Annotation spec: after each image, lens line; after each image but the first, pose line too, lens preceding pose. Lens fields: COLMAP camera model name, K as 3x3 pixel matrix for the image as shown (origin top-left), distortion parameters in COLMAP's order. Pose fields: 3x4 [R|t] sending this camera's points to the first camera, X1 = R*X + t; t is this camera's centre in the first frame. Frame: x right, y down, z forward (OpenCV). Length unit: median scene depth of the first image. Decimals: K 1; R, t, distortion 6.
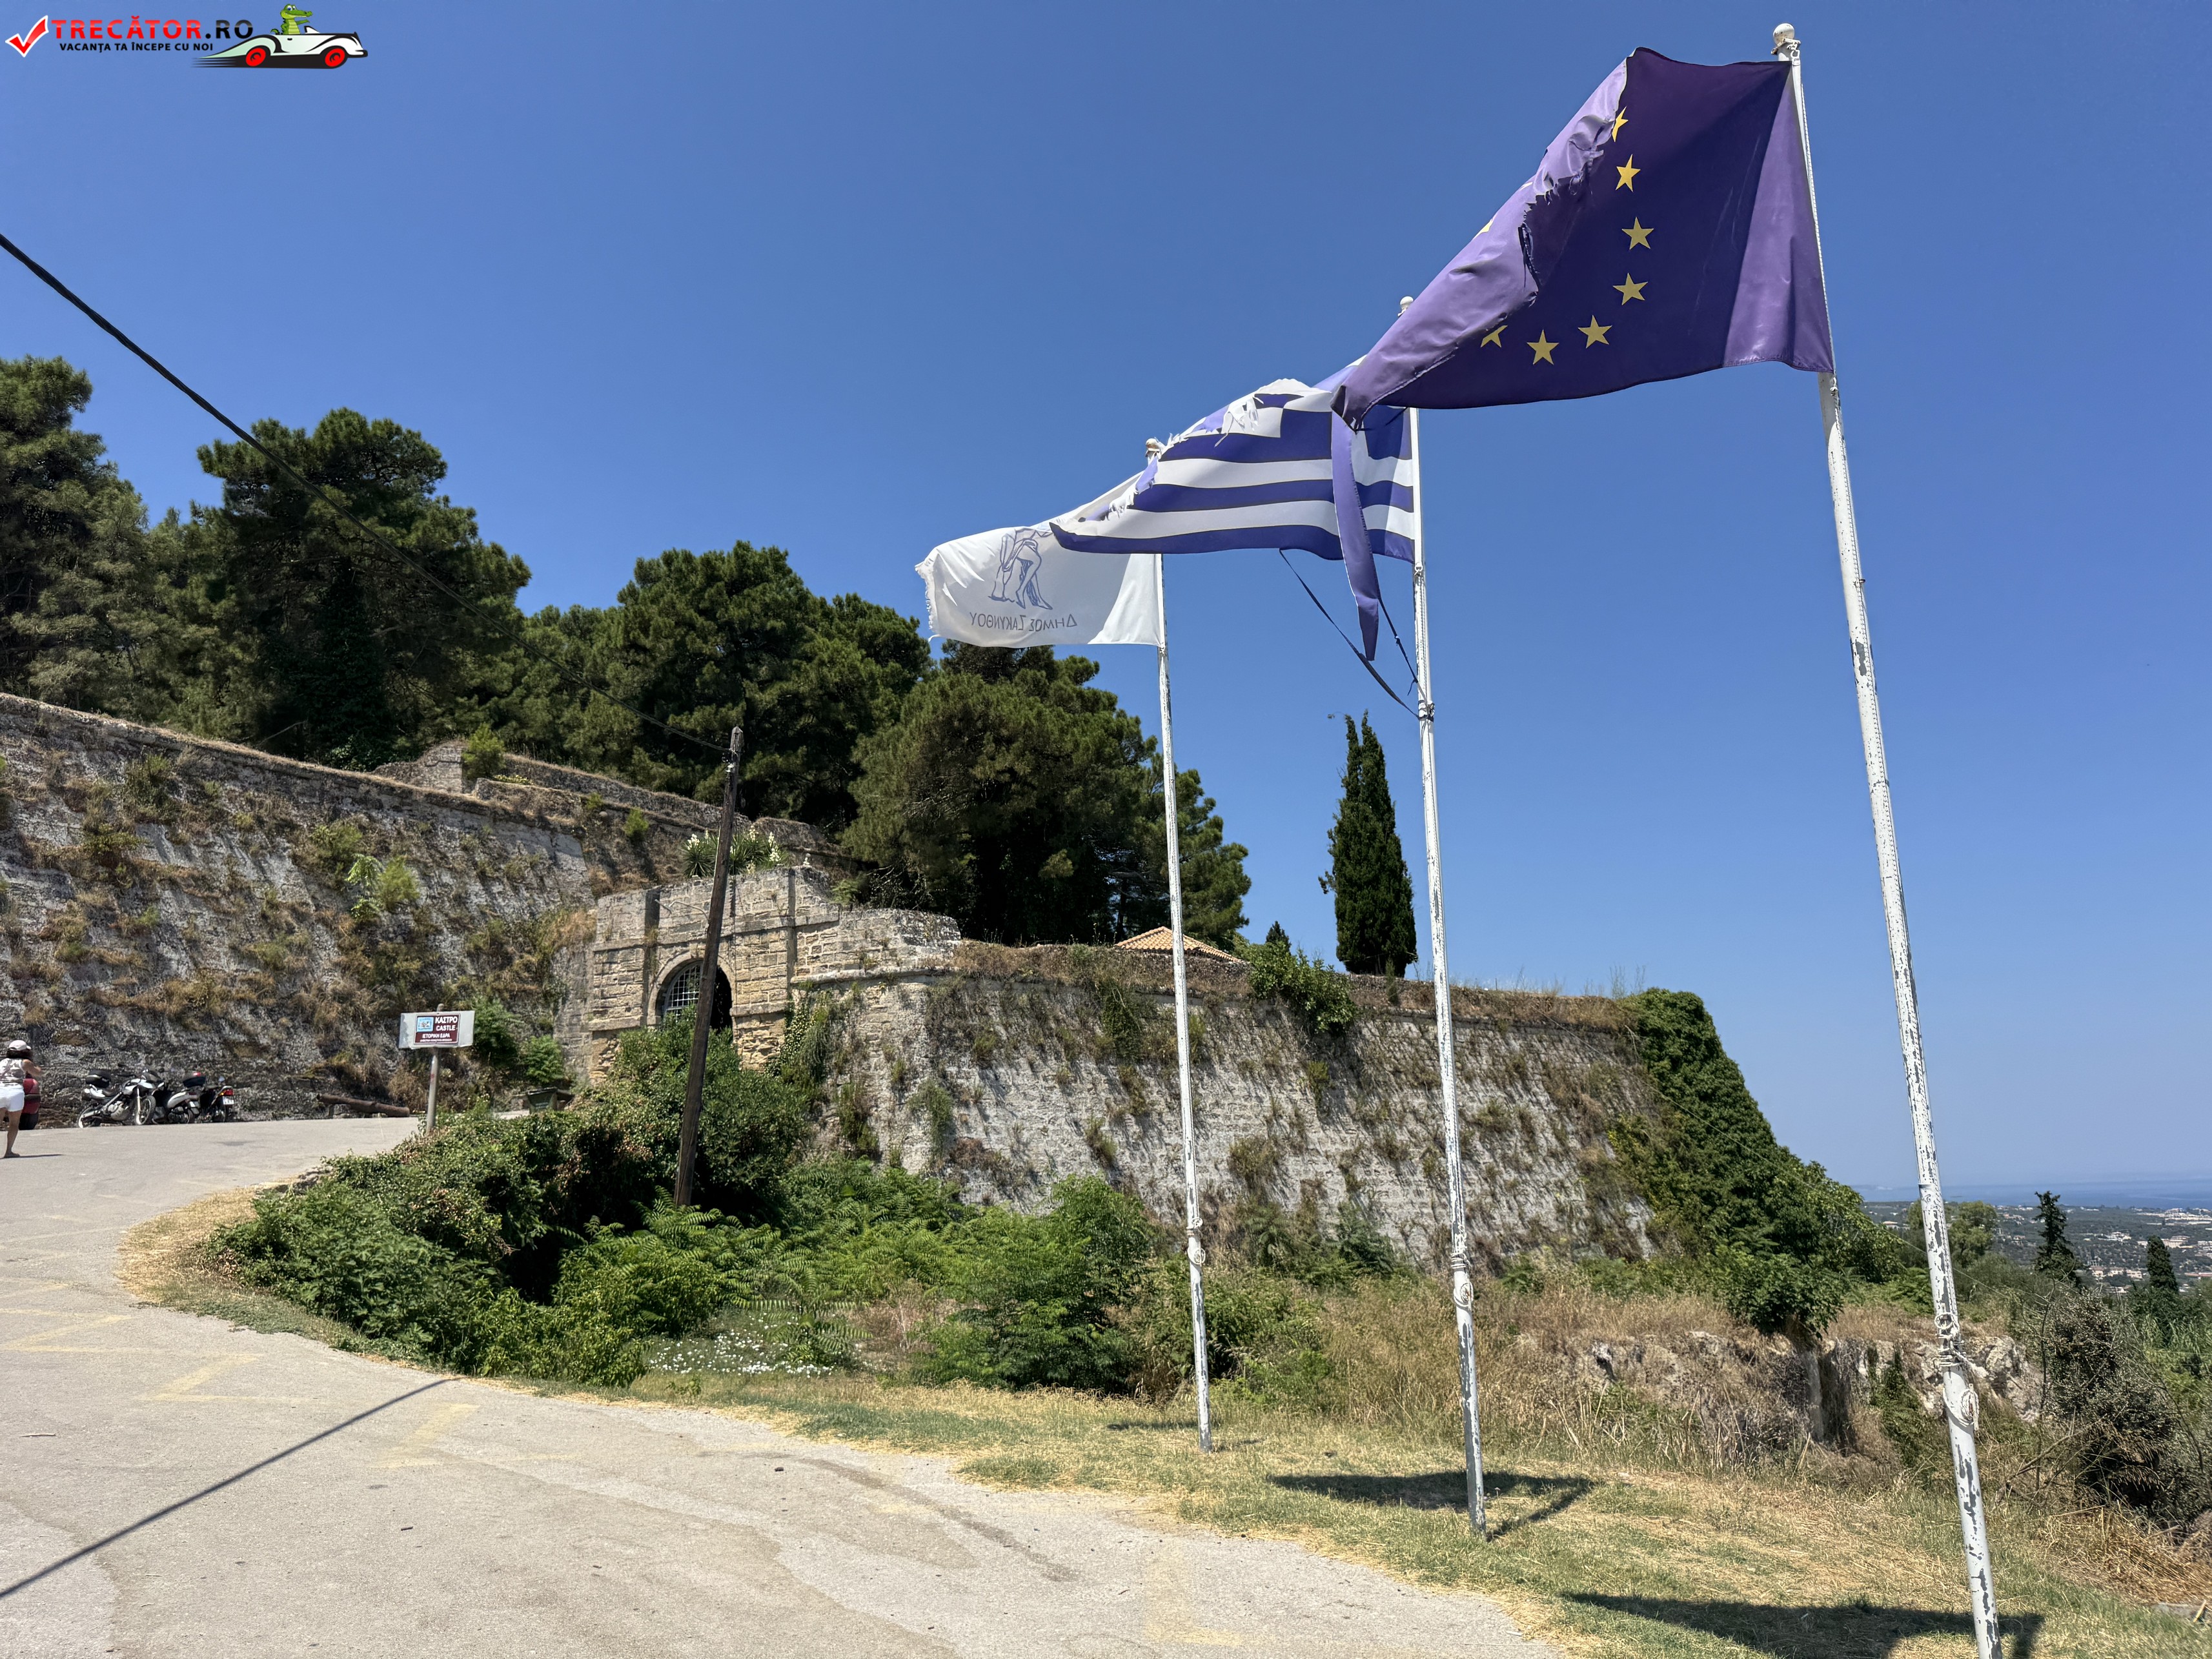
lens RADIAL K [[1581.5, 0, 1103.8], [0, 1581.5, 816.7], [0, 0, 1]] dist [0.067688, -0.060221]
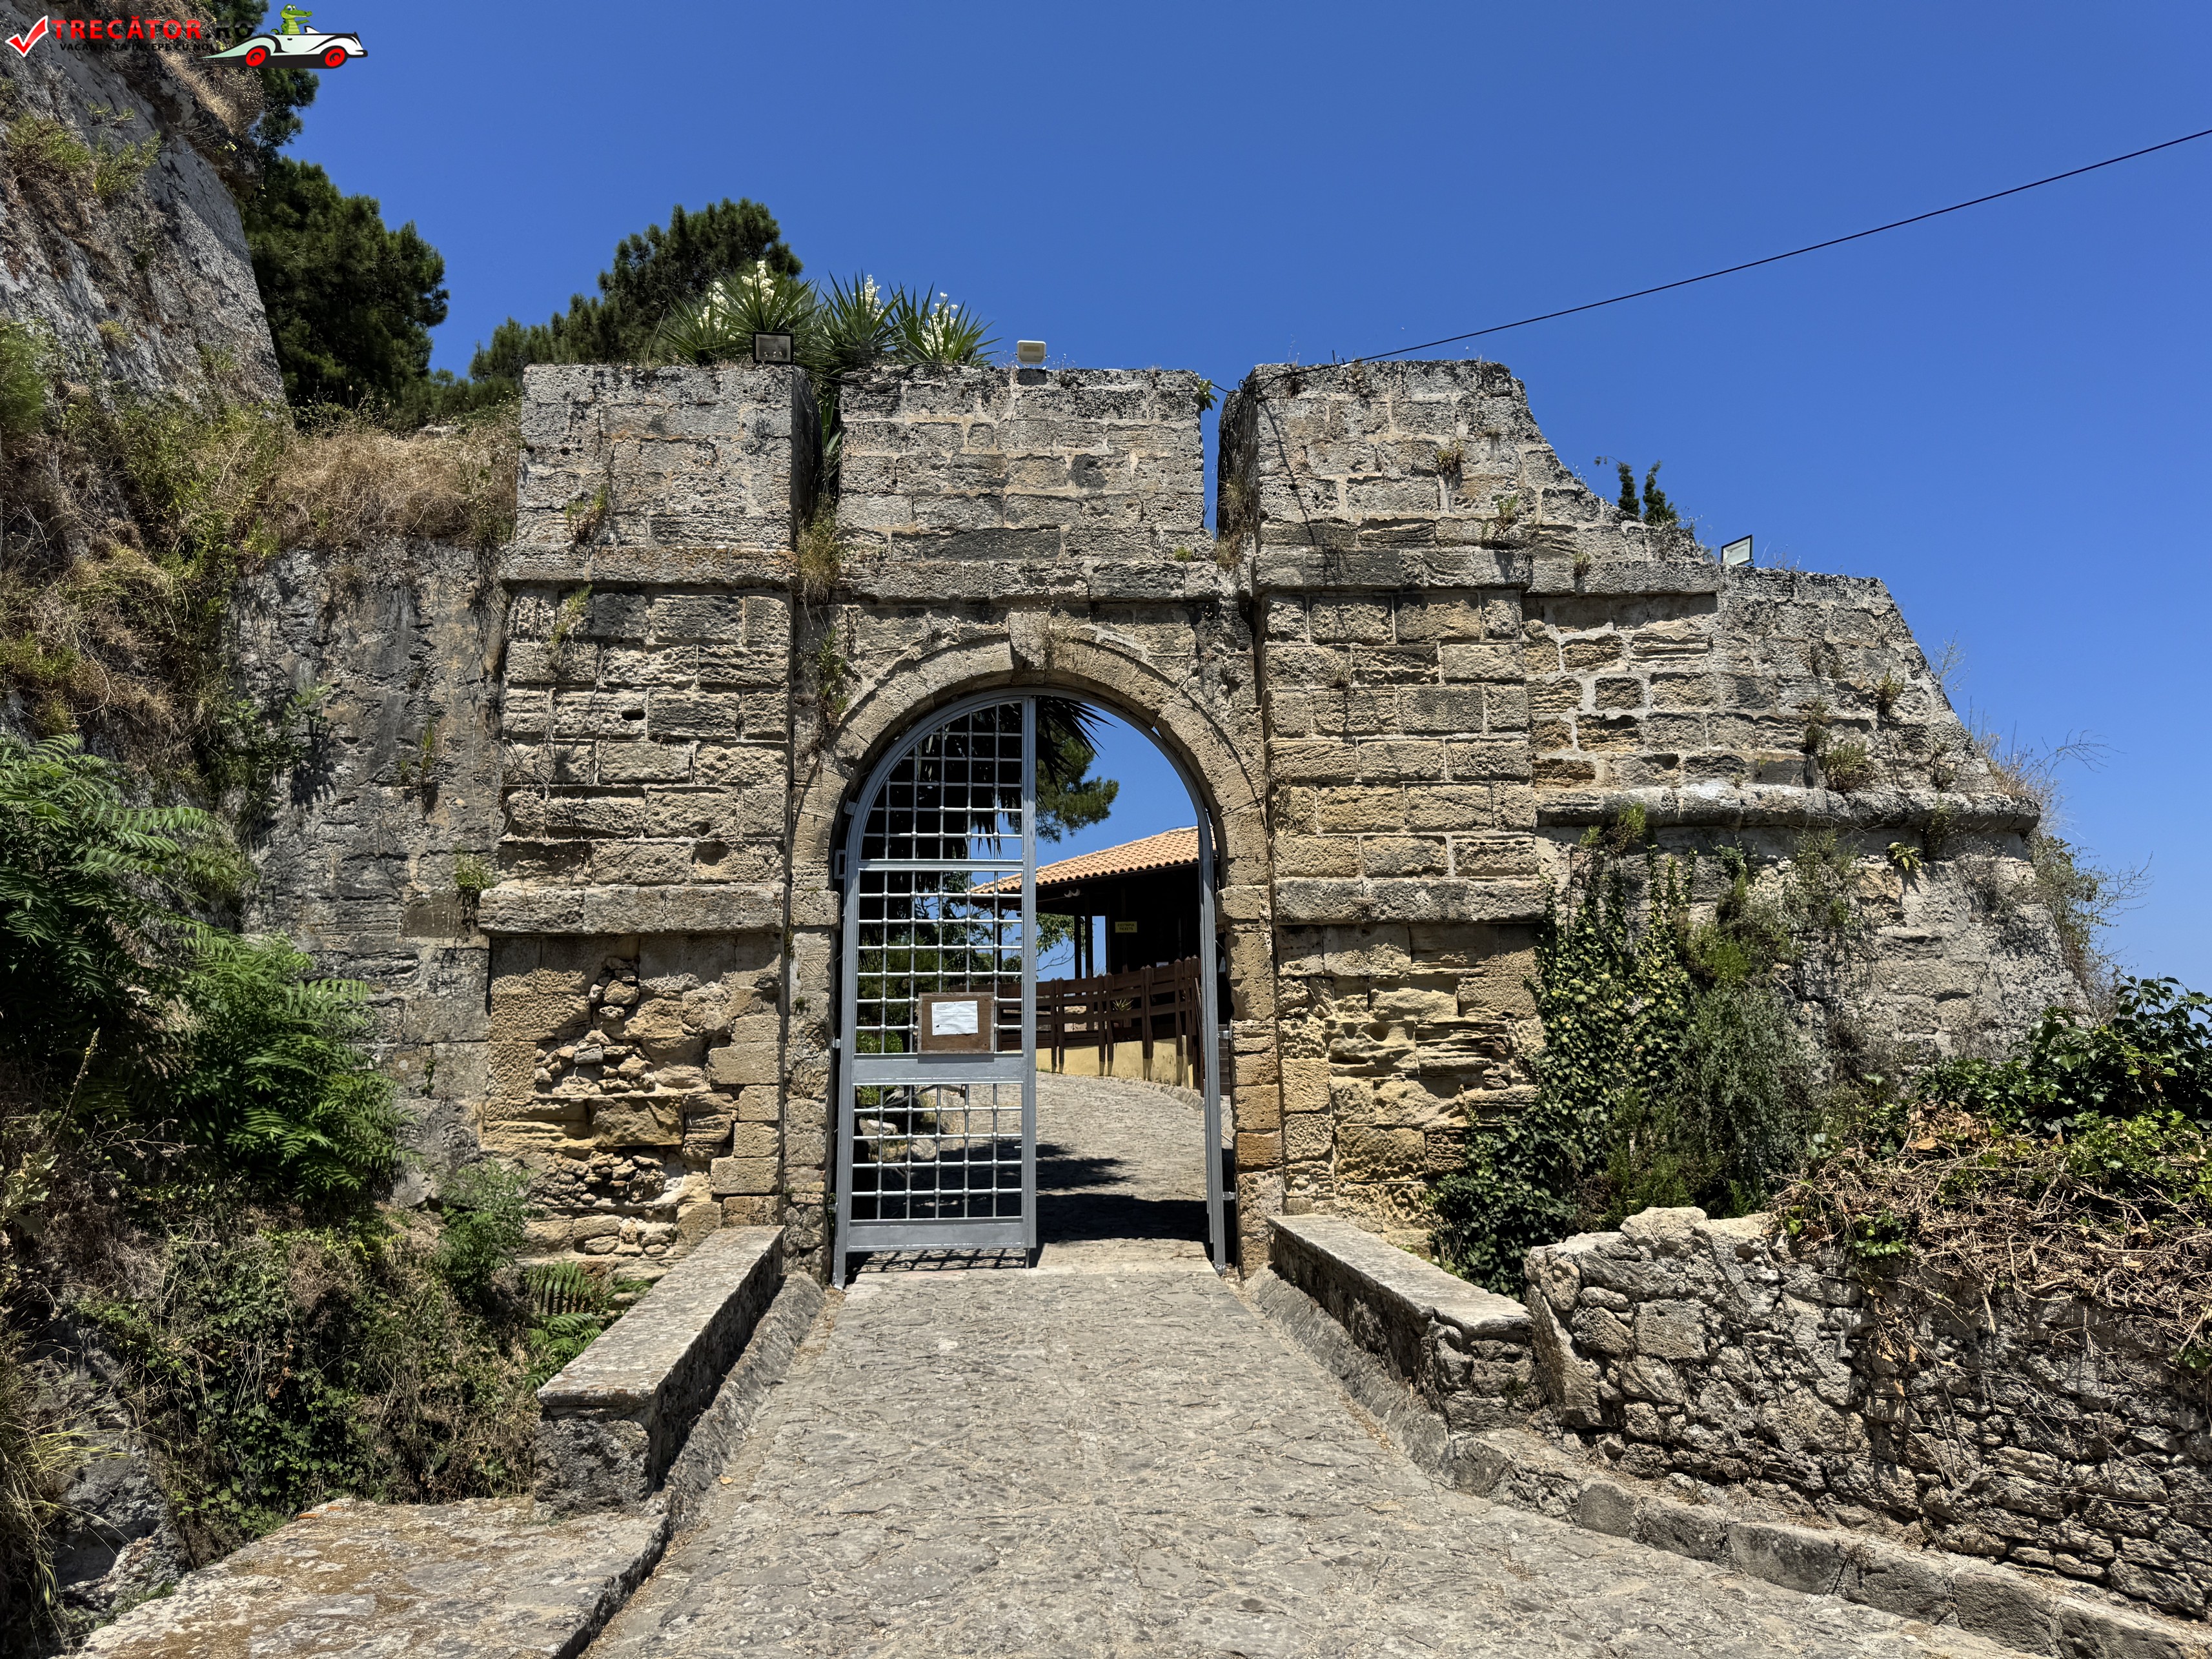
lens RADIAL K [[1535.5, 0, 1105.9], [0, 1535.5, 817.9], [0, 0, 1]] dist [0.138371, -0.224404]
pose [[0.864066, 0.106476, 0.491989, -0.379904], [-0.126831, 0.991891, 0.008085, 0.113519], [-0.487138, -0.069386, 0.870564, 0.825350]]
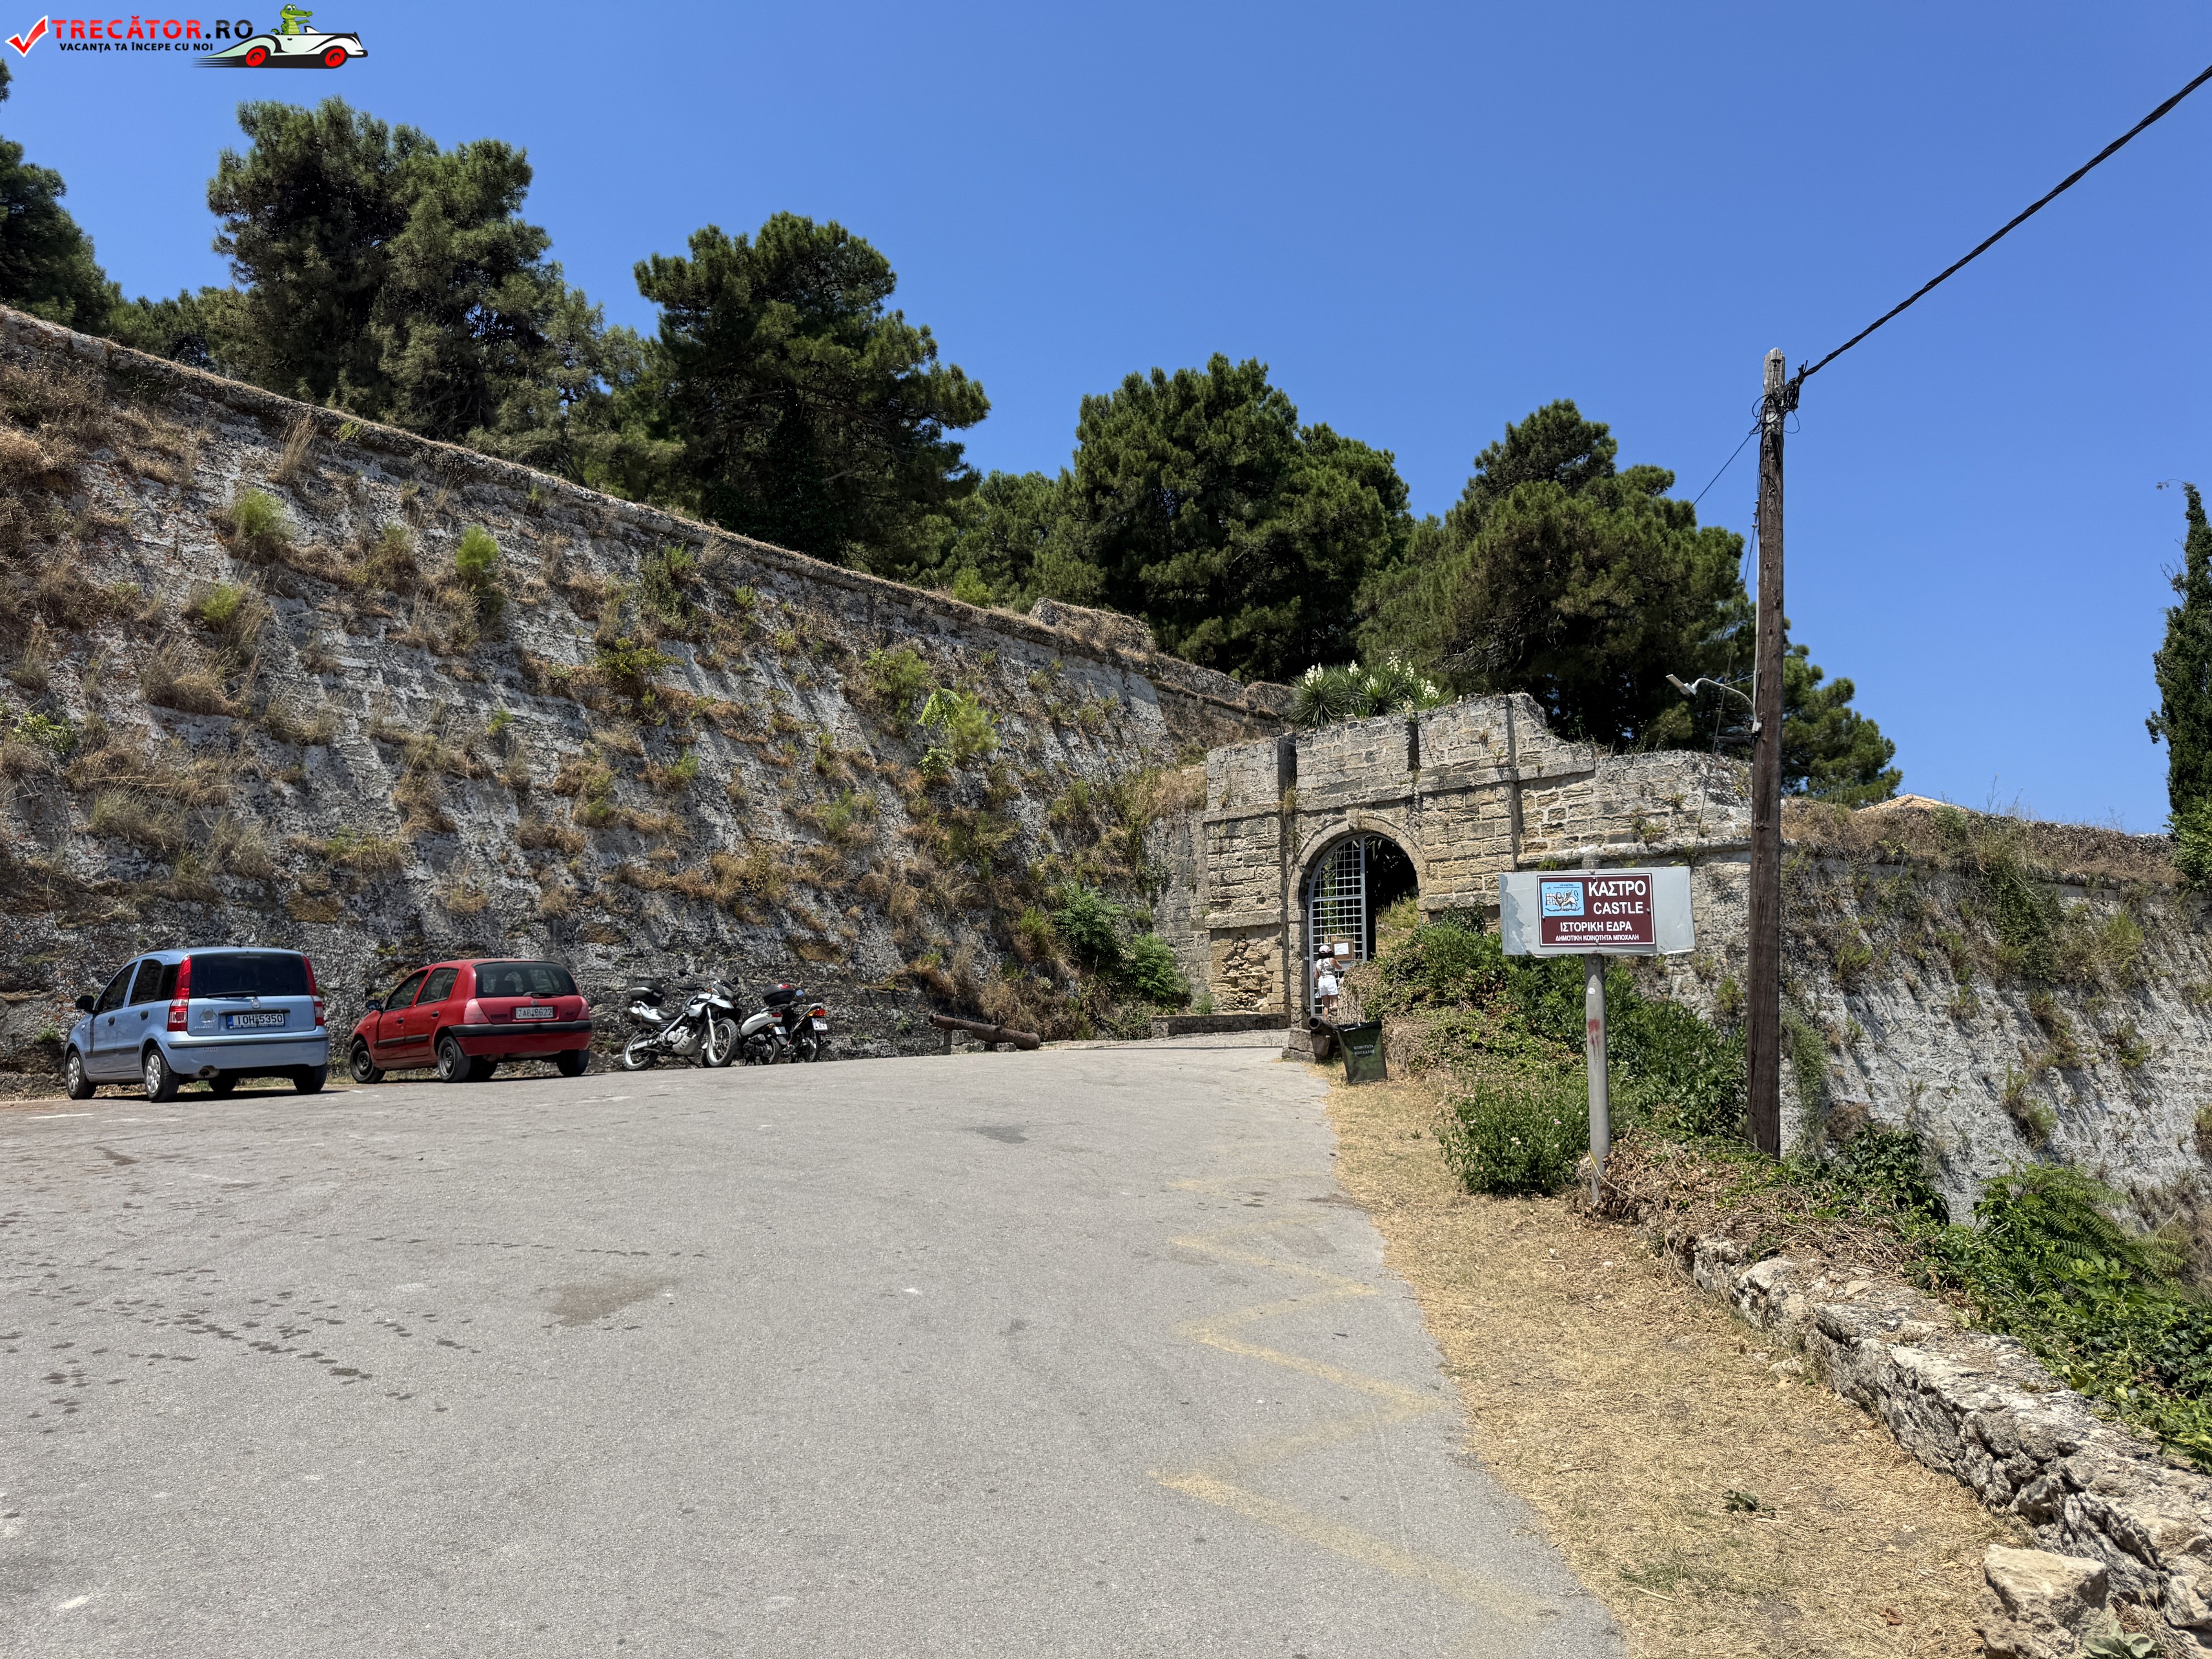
lens RADIAL K [[1536.1, 0, 1123.5], [0, 1536.1, 825.7], [0, 0, 1]] dist [0.164788, -0.229435]
pose [[0.981392, -0.007249, -0.191877, -0.237962], [0.019876, 0.997754, 0.063963, 0.042765], [0.190982, -0.066586, 0.979332, 0.314599]]
